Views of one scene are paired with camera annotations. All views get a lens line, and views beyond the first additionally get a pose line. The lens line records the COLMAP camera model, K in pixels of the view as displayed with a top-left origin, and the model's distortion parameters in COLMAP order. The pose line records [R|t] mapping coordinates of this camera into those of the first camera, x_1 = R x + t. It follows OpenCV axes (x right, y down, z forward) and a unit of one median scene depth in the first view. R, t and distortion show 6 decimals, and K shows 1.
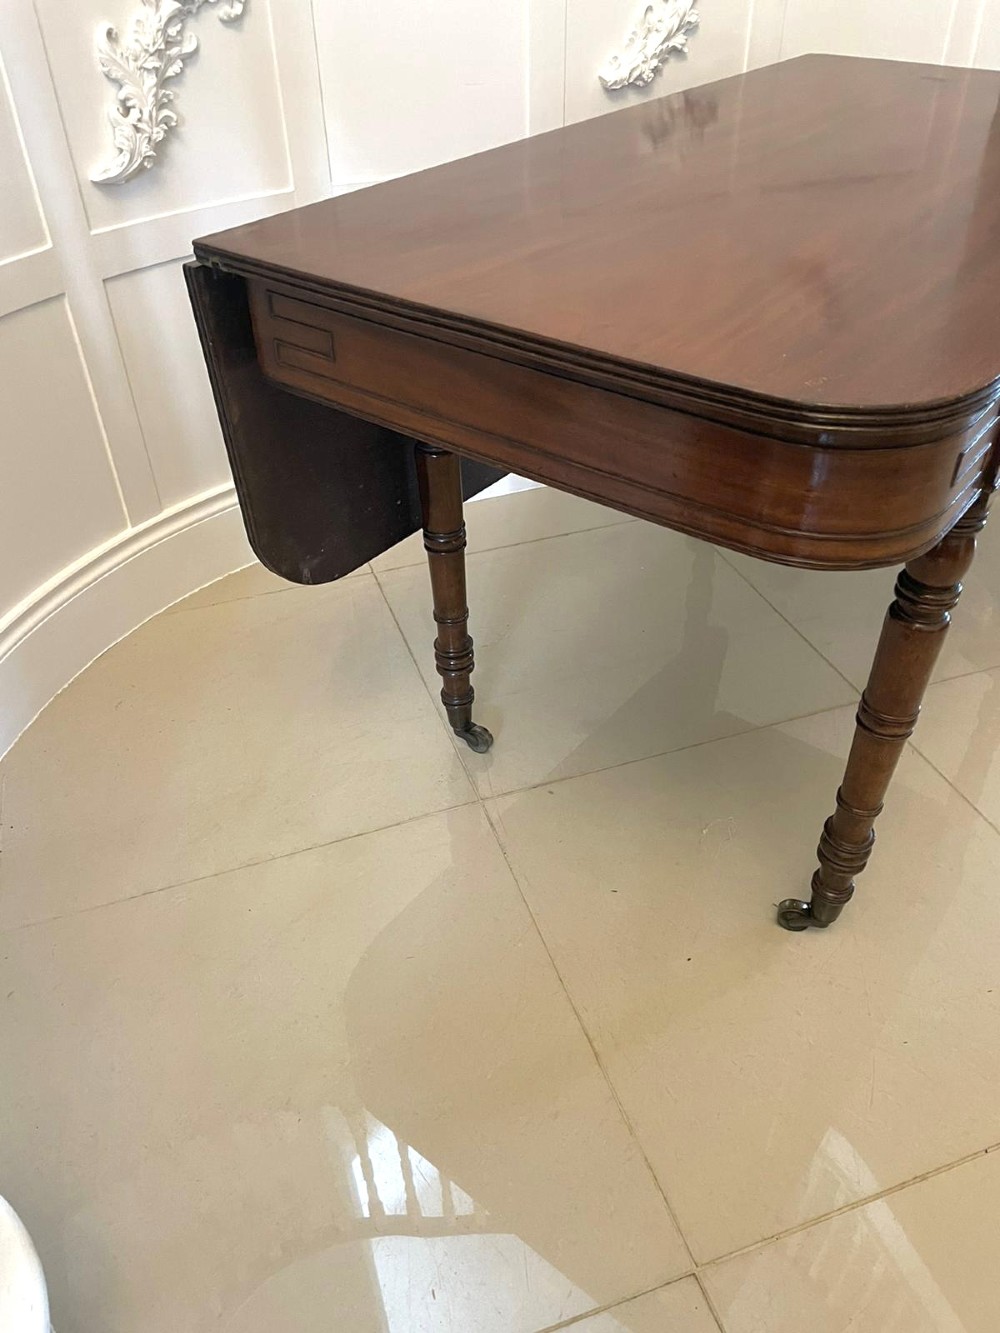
lens RADIAL K [[1011.8, 0, 500.0], [0, 1011.8, 666.5], [0, 0, 1]] dist [0.076849, -0.108084]
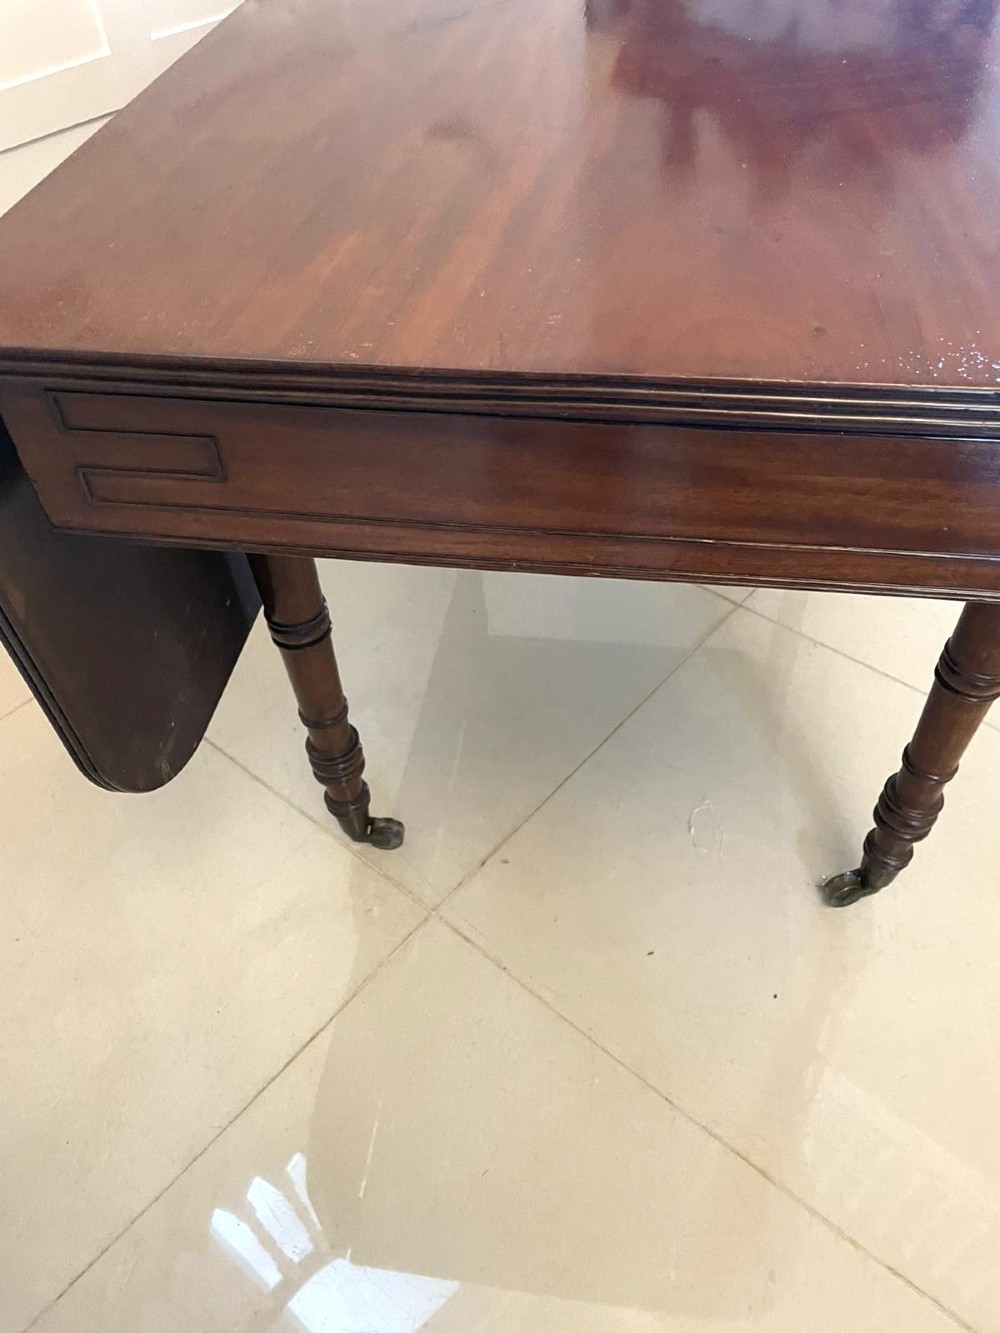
lens RADIAL K [[1011.8, 0, 500.0], [0, 1011.8, 666.5], [0, 0, 1]] dist [0.076849, -0.108084]
pose [[0.863107, -0.371372, 0.342242, -0.235867], [0.325456, 0.927211, 0.185357, -0.233292], [-0.386167, -0.048598, 0.921148, 0.376602]]
